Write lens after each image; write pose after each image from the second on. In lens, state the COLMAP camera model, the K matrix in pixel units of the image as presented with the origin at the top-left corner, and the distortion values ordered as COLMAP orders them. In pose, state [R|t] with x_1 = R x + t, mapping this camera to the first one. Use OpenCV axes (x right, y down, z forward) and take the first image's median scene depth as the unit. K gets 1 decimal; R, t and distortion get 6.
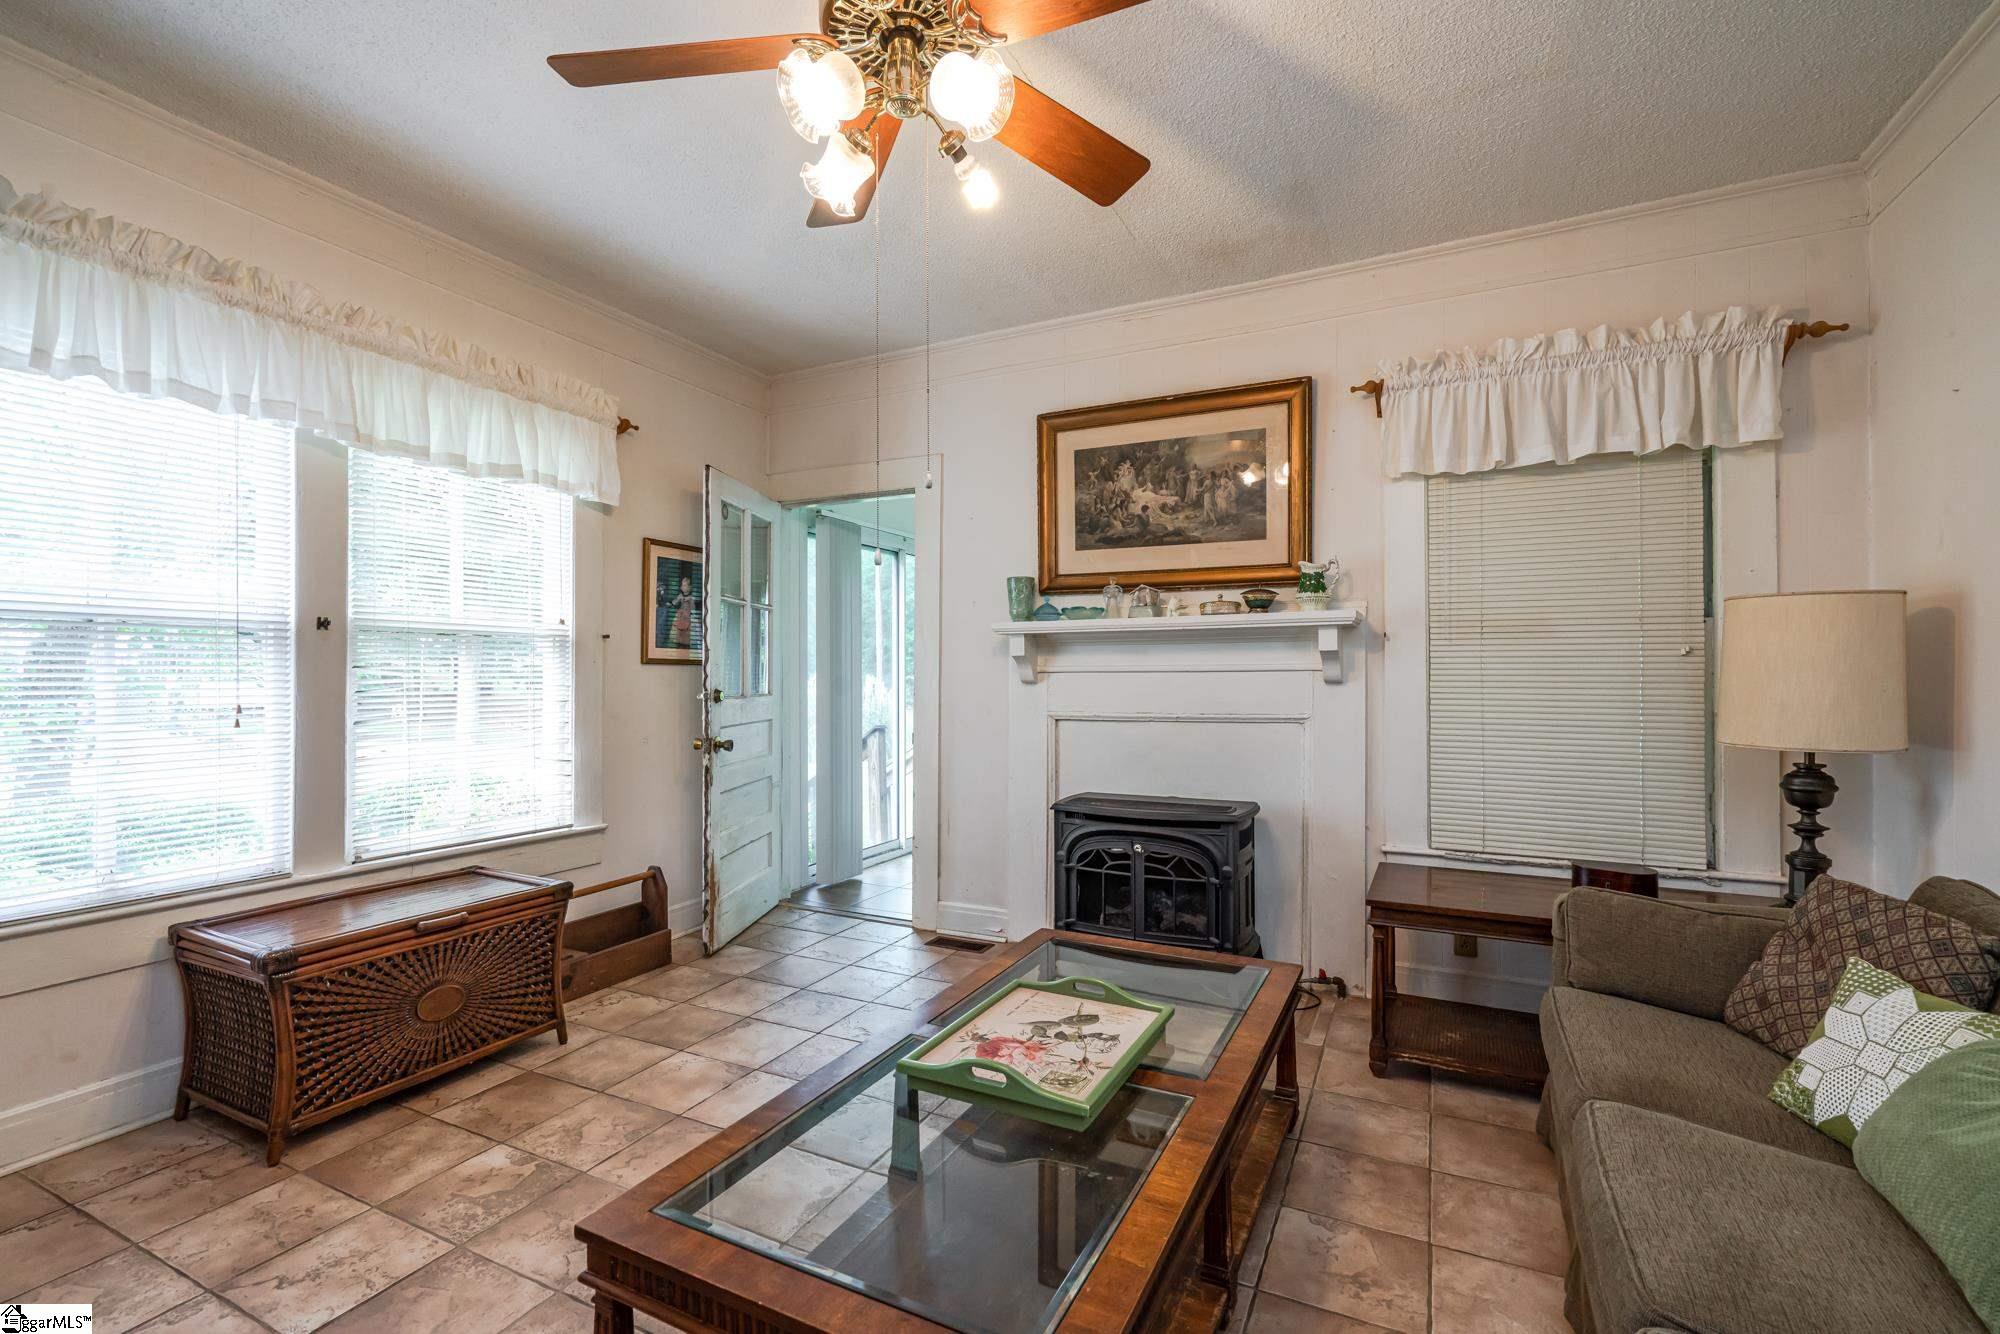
lens RADIAL K [[891.1, 0, 1004.3], [0, 891.1, 663.4], [0, 0, 1]] dist [-0.005126, 0.001552]
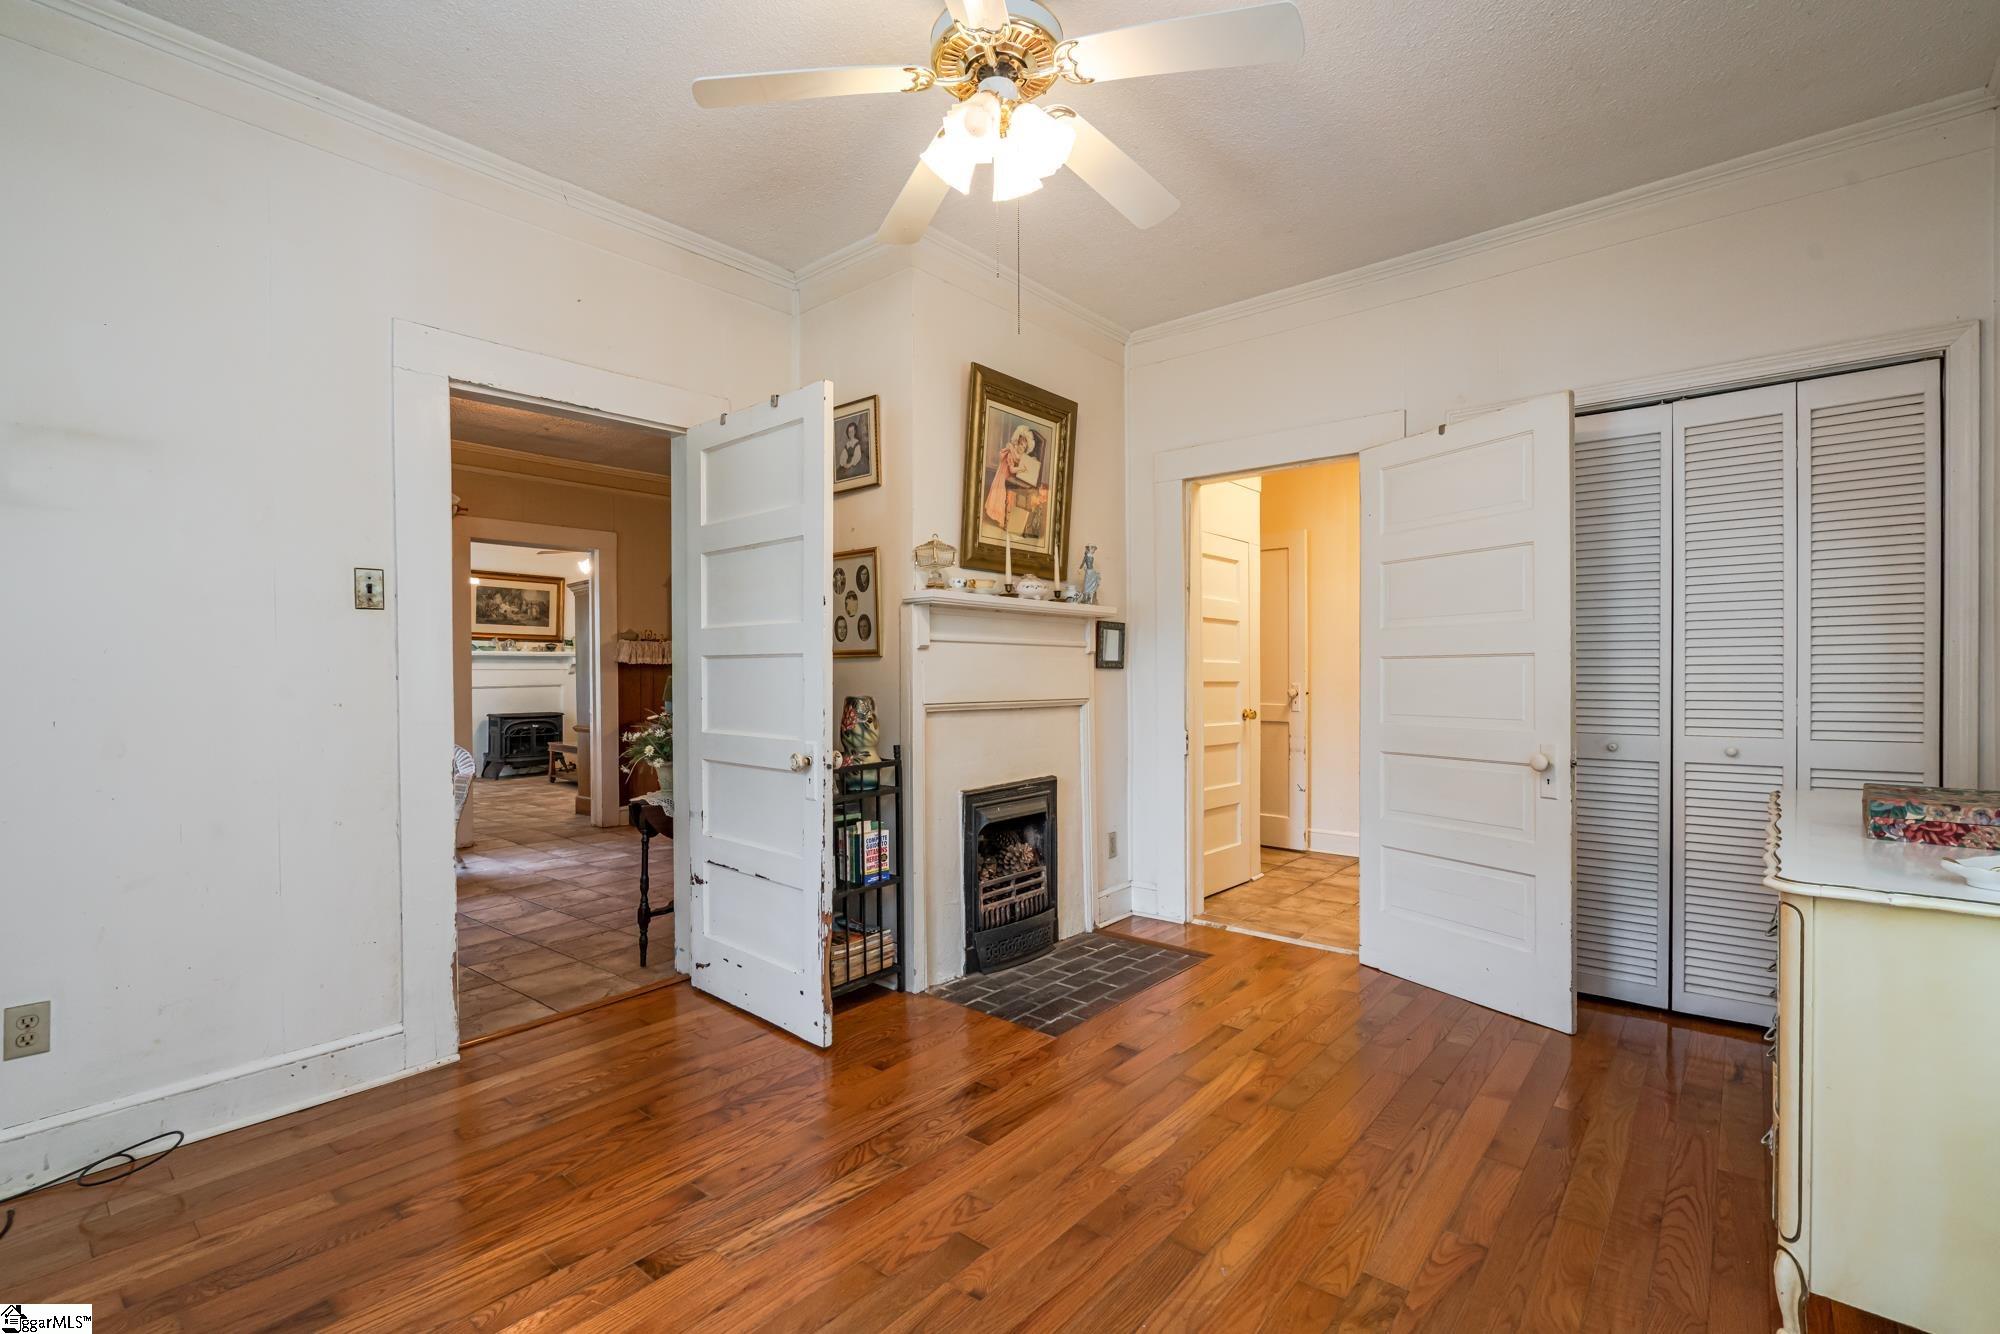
lens RADIAL K [[891.1, 0, 1002.3], [0, 891.1, 674.5], [0, 0, 1]] dist [-0.005126, 0.001552]
pose [[0.214210, -0.004114, 0.976779, -2.257225], [-0.006509, 0.999963, 0.005639, -0.001382], [-0.976766, -0.007566, 0.214176, -1.133090]]
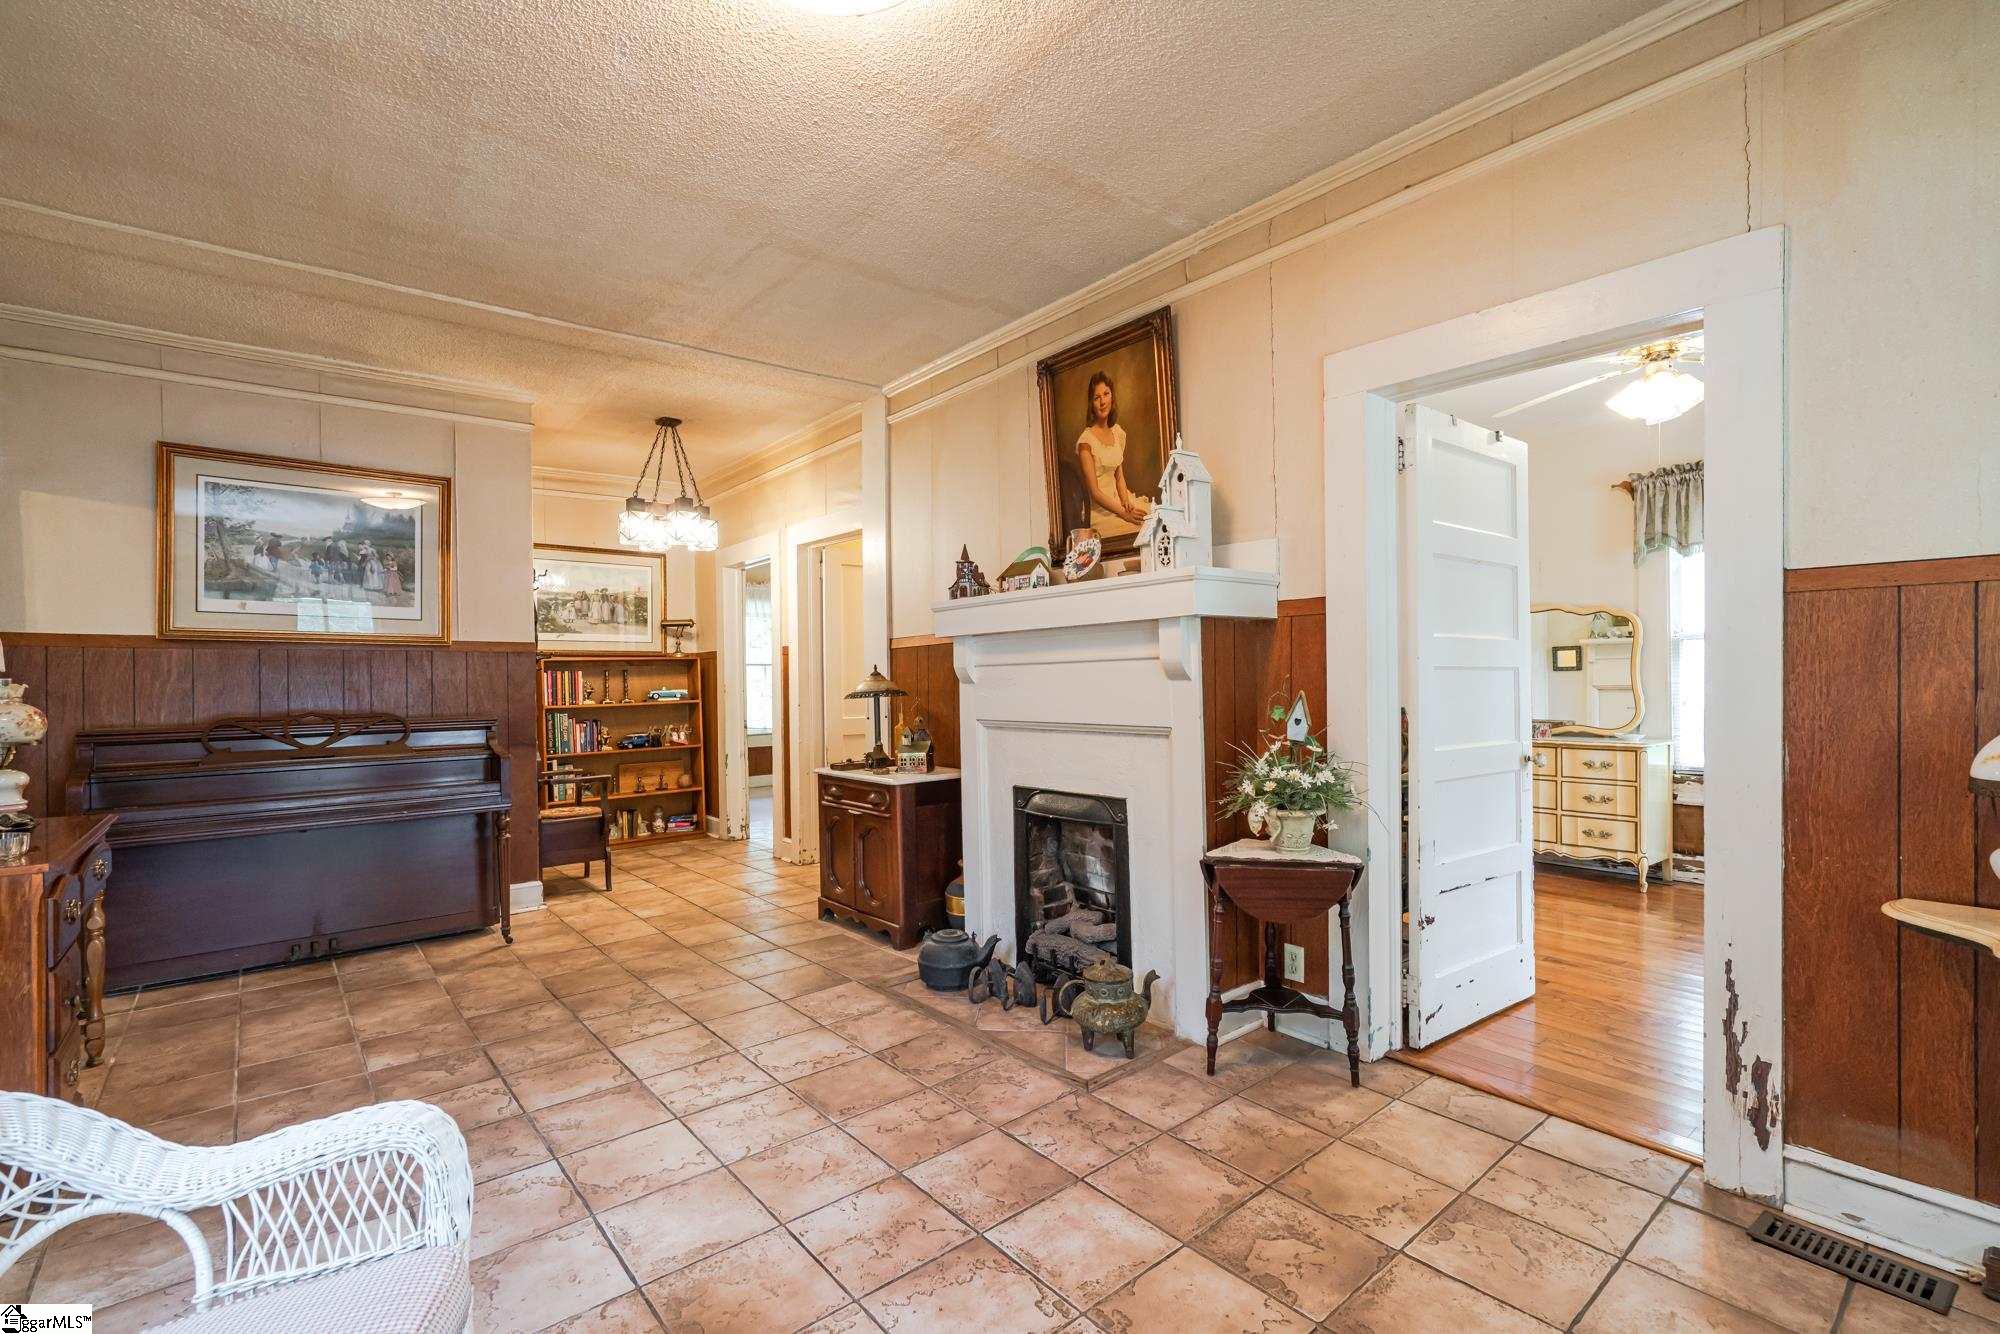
lens RADIAL K [[891.1, 0, 991.7], [0, 891.1, 669.4], [0, 0, 1]] dist [-0.005126, 0.001552]
pose [[-0.912546, 0.014234, 0.408727, -1.421848], [0.009965, 0.999871, -0.012574, 0.001988], [-0.408854, -0.007401, -0.912570, 0.219304]]
